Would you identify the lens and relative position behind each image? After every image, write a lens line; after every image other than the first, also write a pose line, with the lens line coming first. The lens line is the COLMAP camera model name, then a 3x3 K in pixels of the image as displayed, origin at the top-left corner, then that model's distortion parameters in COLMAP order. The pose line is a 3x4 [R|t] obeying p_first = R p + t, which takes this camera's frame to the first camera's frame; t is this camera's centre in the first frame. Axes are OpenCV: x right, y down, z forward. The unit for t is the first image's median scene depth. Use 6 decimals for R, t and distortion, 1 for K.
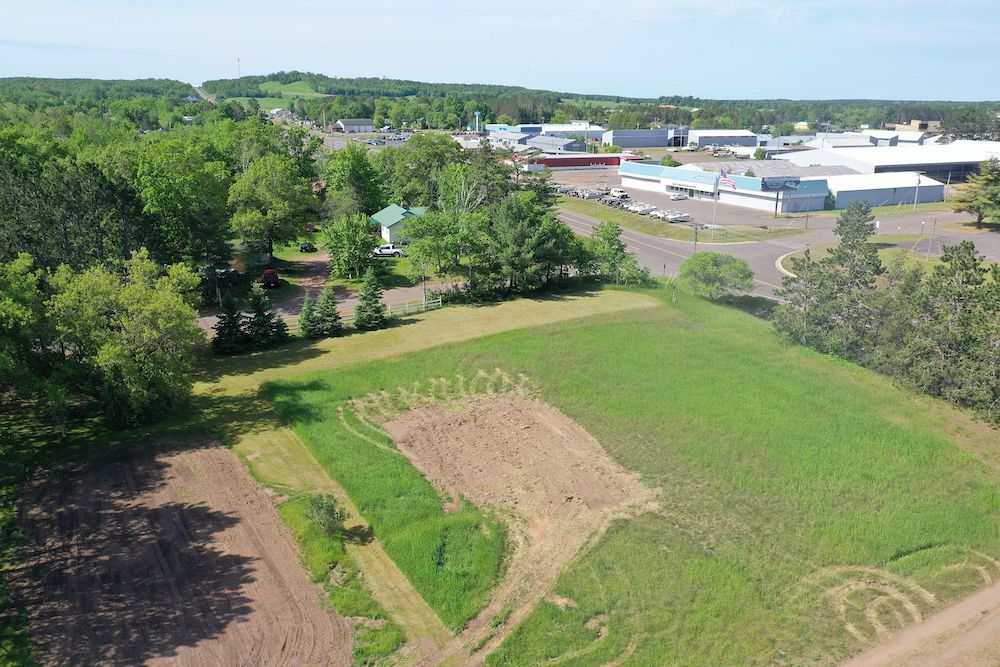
lens RADIAL K [[787.7, 0, 496.4], [0, 787.7, 335.6], [0, 0, 1]] dist [-0.000063, 0.002547]
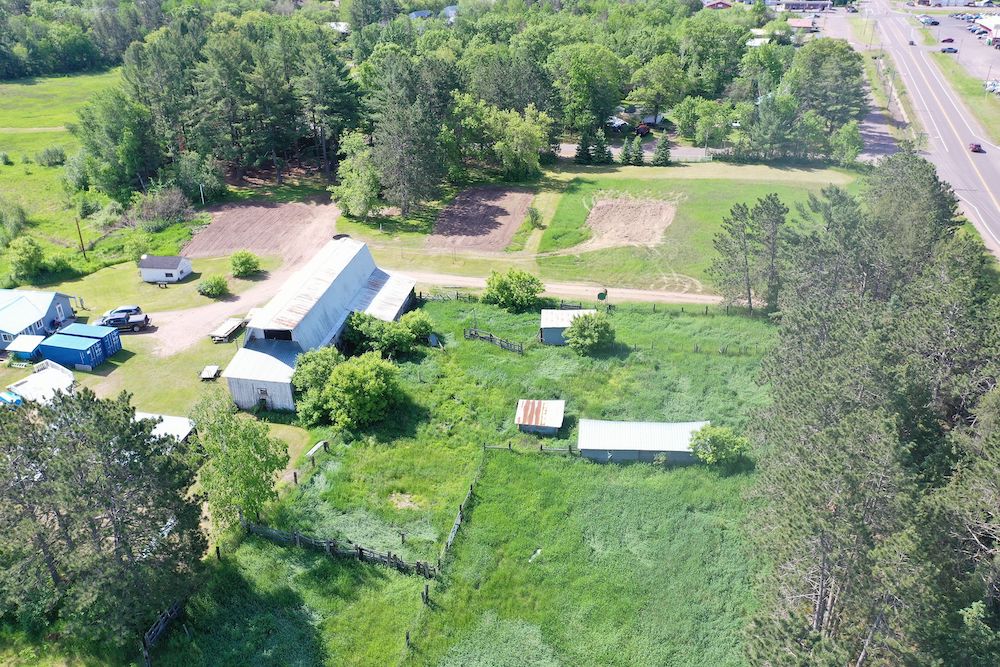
lens RADIAL K [[787.7, 0, 496.4], [0, 787.7, 335.6], [0, 0, 1]] dist [-0.000063, 0.002547]
pose [[0.731636, 0.295117, -0.614503, 0.816971], [-0.188293, 0.953852, 0.233905, 0.011004], [0.655175, -0.055427, 0.753441, -0.614043]]
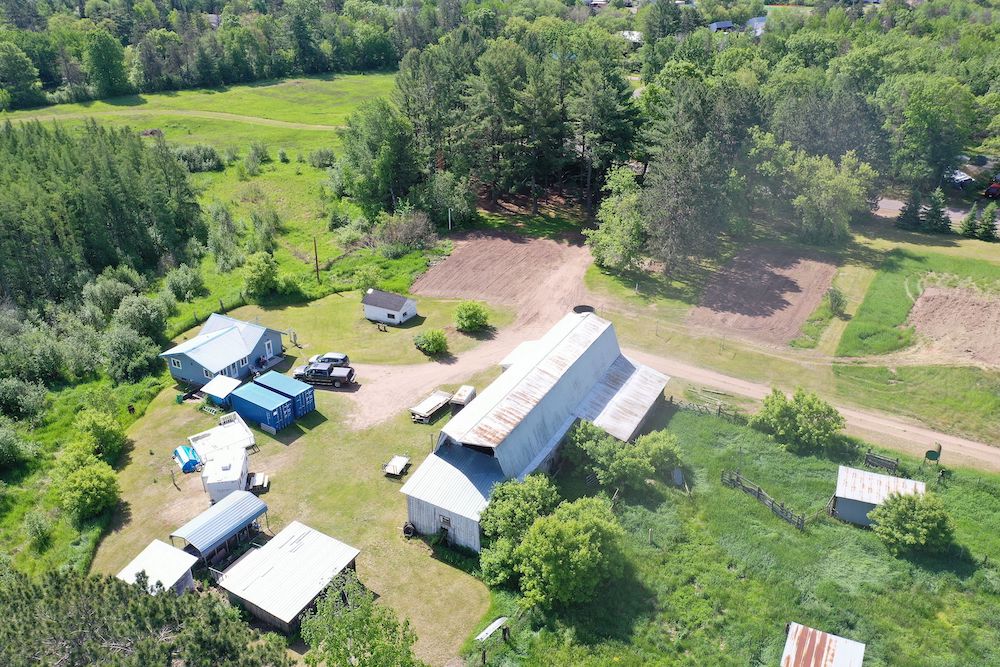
lens RADIAL K [[787.7, 0, 496.4], [0, 787.7, 335.6], [0, 0, 1]] dist [-0.000063, 0.002547]
pose [[0.454957, 0.388376, -0.801360, 0.602460], [-0.258055, 0.918772, 0.298773, -0.039491], [0.852304, 0.070866, 0.518224, -0.448171]]
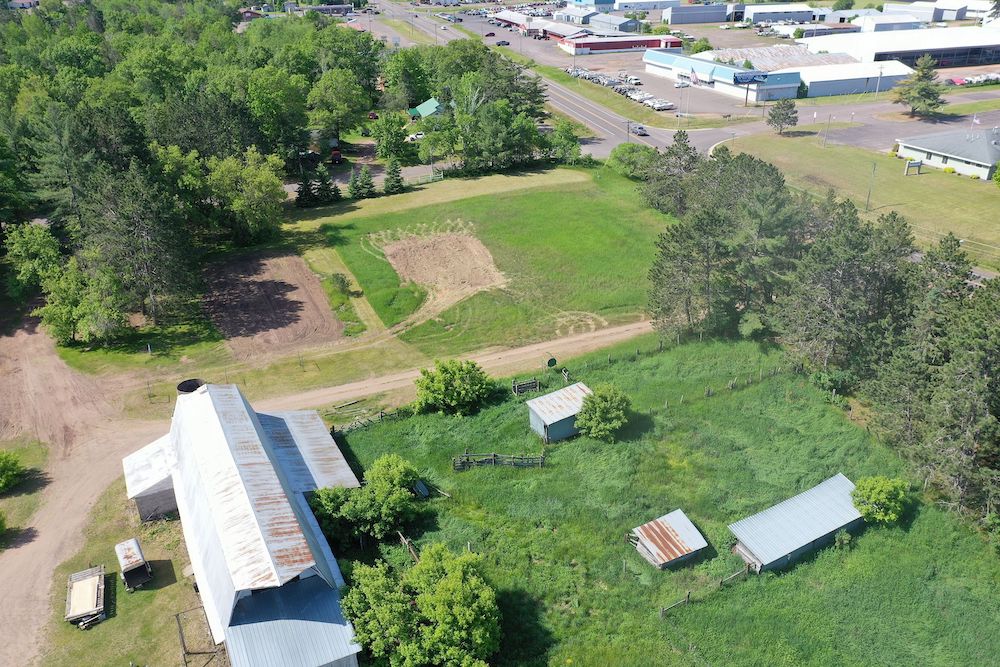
lens RADIAL K [[787.7, 0, 496.4], [0, 787.7, 335.6], [0, 0, 1]] dist [-0.000063, 0.002547]
pose [[0.991314, 0.038899, -0.125630, 0.268064], [-0.017319, 0.985550, 0.168500, 0.002975], [0.130369, -0.164861, 0.977663, -0.588561]]
